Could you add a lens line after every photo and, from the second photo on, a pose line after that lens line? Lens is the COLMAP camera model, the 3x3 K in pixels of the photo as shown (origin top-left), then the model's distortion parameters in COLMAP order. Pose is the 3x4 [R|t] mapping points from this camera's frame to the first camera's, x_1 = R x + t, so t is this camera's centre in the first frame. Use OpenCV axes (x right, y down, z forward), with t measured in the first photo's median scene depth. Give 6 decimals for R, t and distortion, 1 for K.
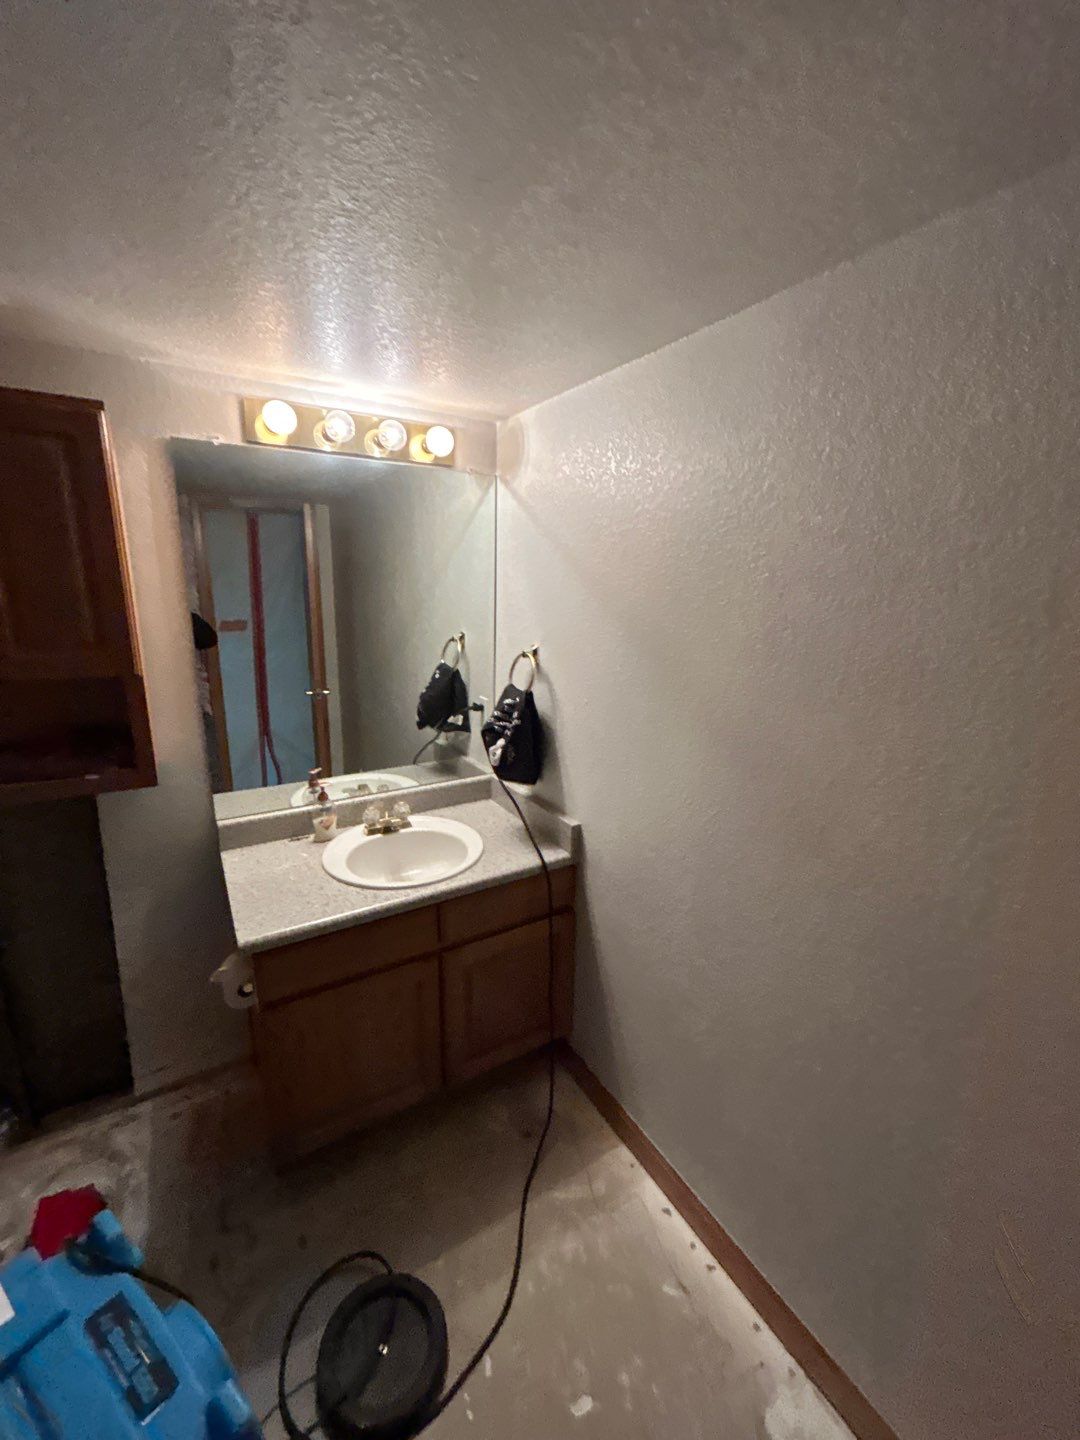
lens RADIAL K [[582.7, 0, 543.4], [0, 582.7, 720.9], [0, 0, 1]] dist [-0.000835, -0.000257]
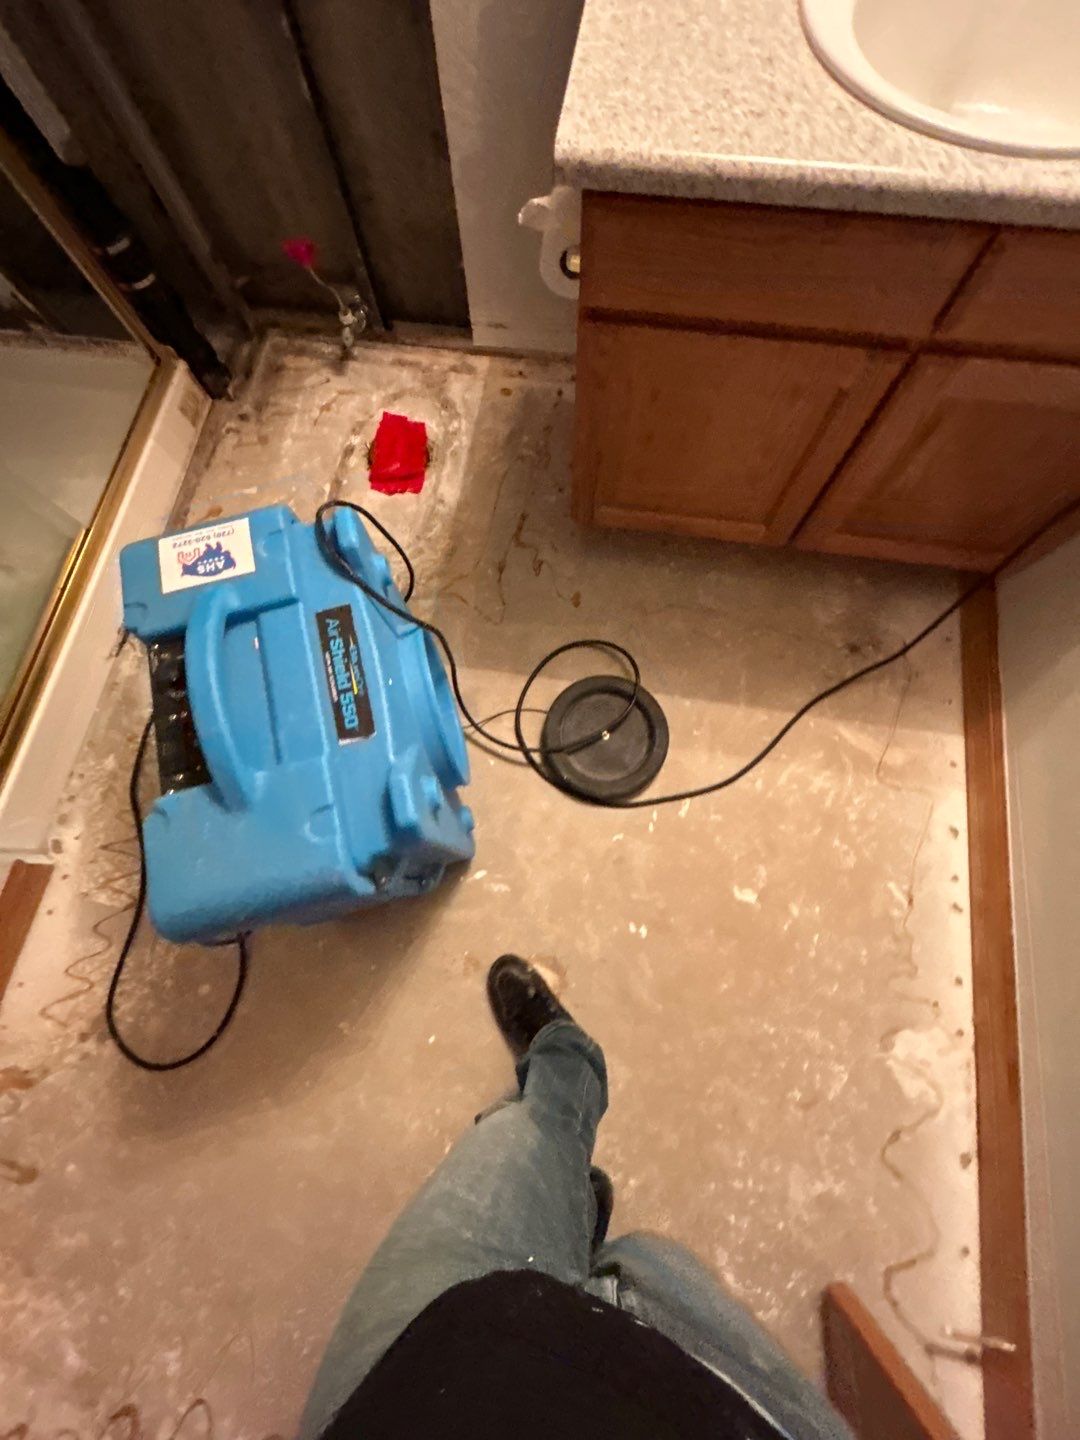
lens RADIAL K [[584.0, 0, 538.0], [0, 584.0, 721.5], [0, 0, 1]] dist [-0.000750, 0.000161]
pose [[0.755560, 0.616731, -0.220844, -0.109683], [-0.103907, 0.445686, 0.889138, 0.129395], [0.646786, -0.648850, 0.400825, 0.376717]]
